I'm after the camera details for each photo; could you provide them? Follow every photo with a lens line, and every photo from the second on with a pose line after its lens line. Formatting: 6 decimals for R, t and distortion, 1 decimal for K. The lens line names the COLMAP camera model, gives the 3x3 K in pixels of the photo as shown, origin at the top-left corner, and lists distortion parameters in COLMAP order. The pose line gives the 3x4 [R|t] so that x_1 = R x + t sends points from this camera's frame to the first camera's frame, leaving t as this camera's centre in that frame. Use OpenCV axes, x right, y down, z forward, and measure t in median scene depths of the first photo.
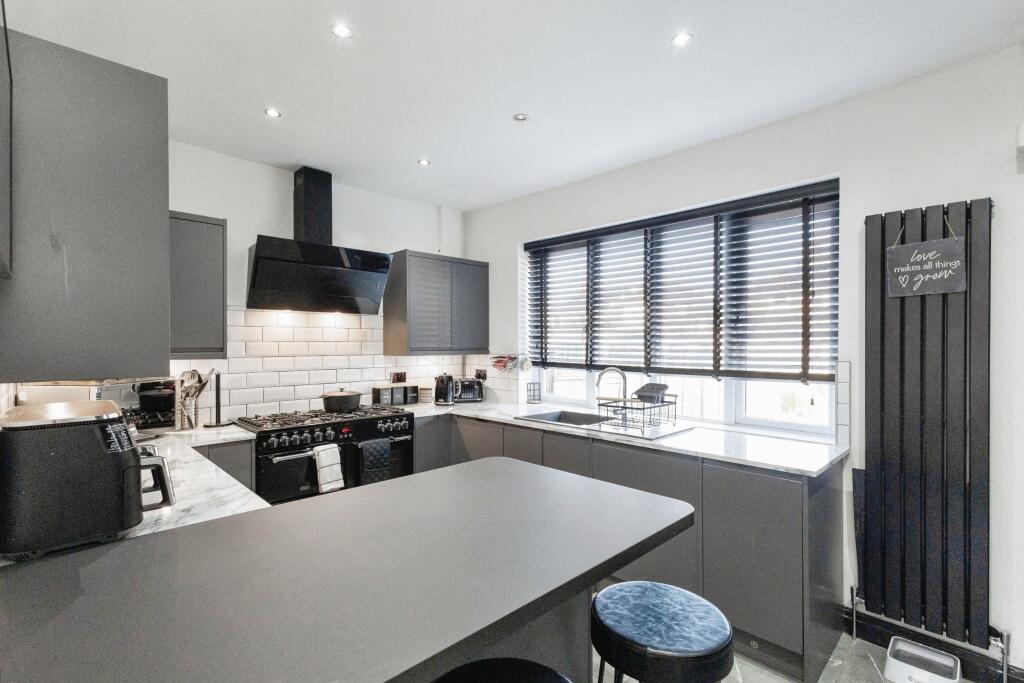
lens RADIAL K [[481.7, 0, 509.1], [0, 481.7, 342.4], [0, 0, 1]] dist [0.014630, -0.001915]
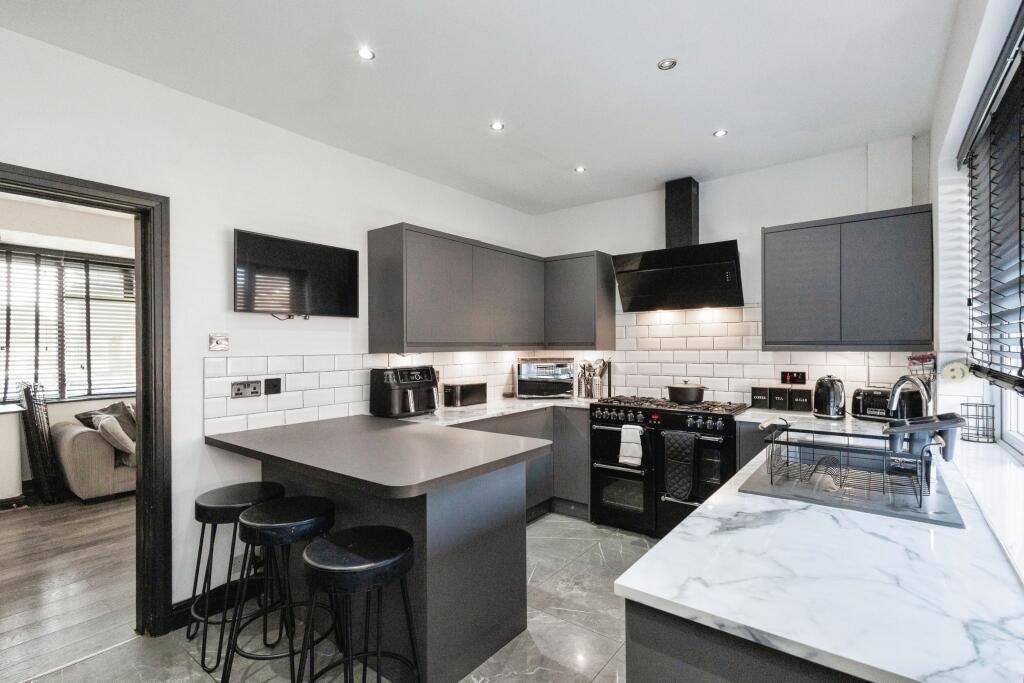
lens RADIAL K [[481.7, 0, 509.6], [0, 481.7, 345.6], [0, 0, 1]] dist [0.014630, -0.001915]
pose [[0.143792, 0.000247, -0.989608, 0.658491], [0.009218, 0.999956, 0.001589, 0.013564], [0.989565, -0.009351, 0.143784, 0.485623]]
